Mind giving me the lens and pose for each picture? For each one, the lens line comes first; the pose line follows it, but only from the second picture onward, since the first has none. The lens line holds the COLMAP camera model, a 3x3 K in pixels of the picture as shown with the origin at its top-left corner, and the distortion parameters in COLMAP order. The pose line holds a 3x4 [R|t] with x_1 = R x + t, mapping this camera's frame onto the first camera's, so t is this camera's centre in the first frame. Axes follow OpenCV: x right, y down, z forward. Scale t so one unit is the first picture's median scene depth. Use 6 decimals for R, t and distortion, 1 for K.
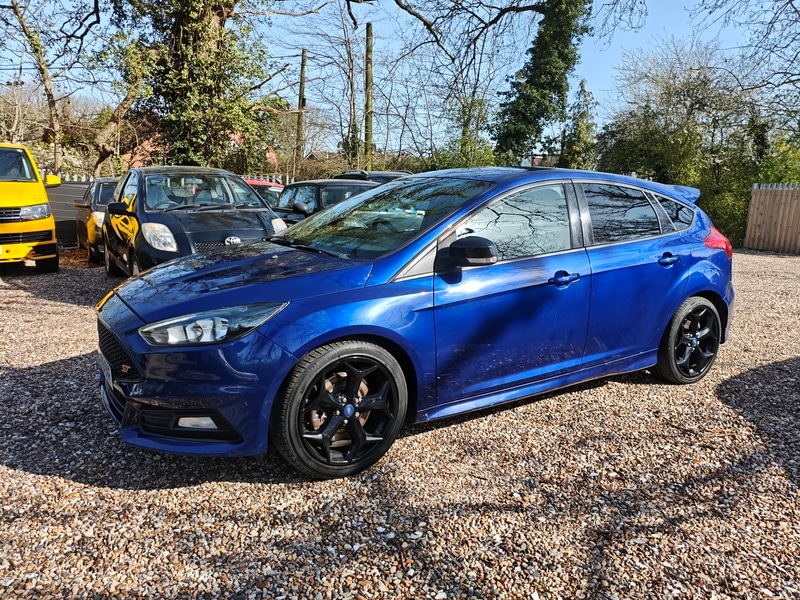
lens RADIAL K [[598.0, 0, 408.8], [0, 598.0, 298.7], [0, 0, 1]] dist [-0.000199, -0.009330]
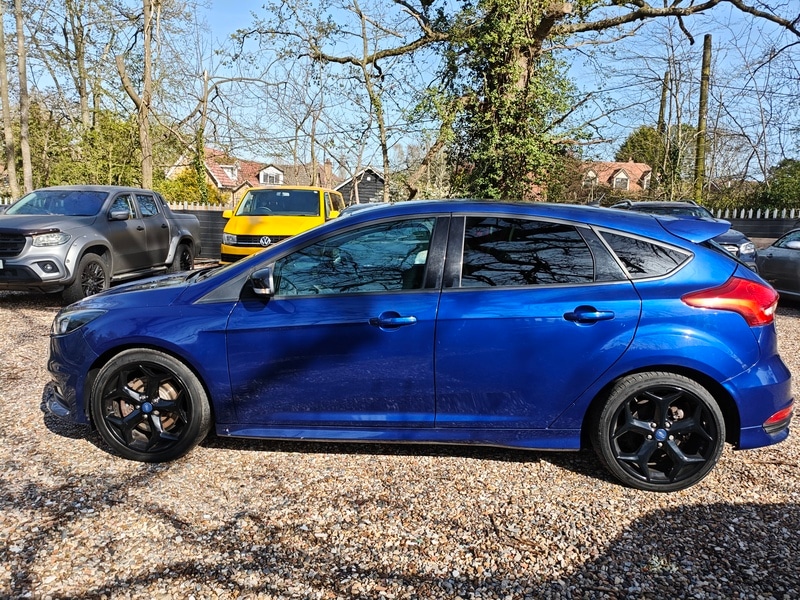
lens RADIAL K [[605.5, 0, 400.0], [0, 605.5, 300.0], [0, 0, 1]] dist [0.007536, -0.030761]
pose [[0.780809, 0.080896, -0.619510, 0.808777], [-0.112771, 0.993544, -0.012395, -0.053067], [0.614508, 0.079541, 0.784891, 0.266646]]
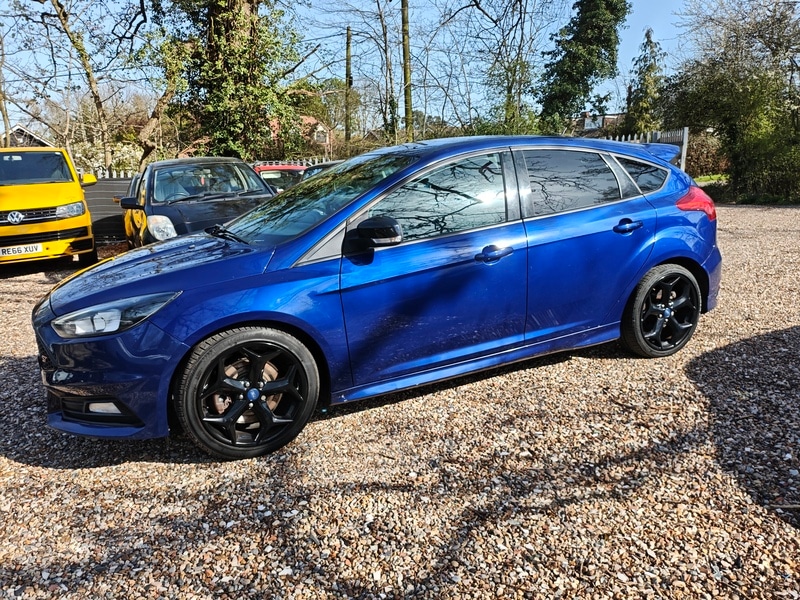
lens RADIAL K [[605.5, 0, 400.0], [0, 605.5, 300.0], [0, 0, 1]] dist [0.007536, -0.030761]
pose [[0.989354, -0.038125, -0.140444, 0.238363], [0.043909, 0.998300, 0.038317, -0.001991], [0.138745, -0.044075, 0.989347, 0.007214]]
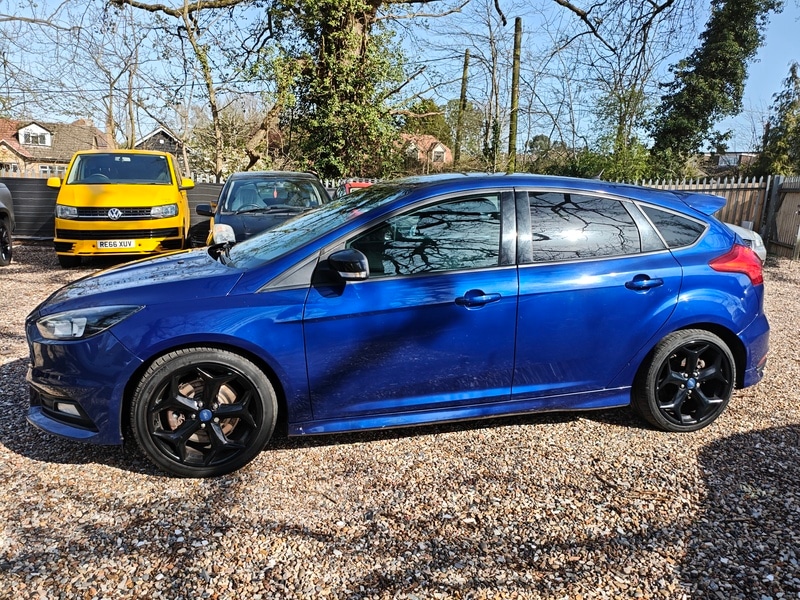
lens RADIAL K [[601.5, 0, 398.4], [0, 601.5, 312.4], [0, 0, 1]] dist [-0.007429, -0.005404]
pose [[0.947508, 0.067683, -0.312487, 0.414795], [-0.061175, 0.997658, 0.030594, -0.032274], [0.313826, -0.009872, 0.949429, 0.093477]]
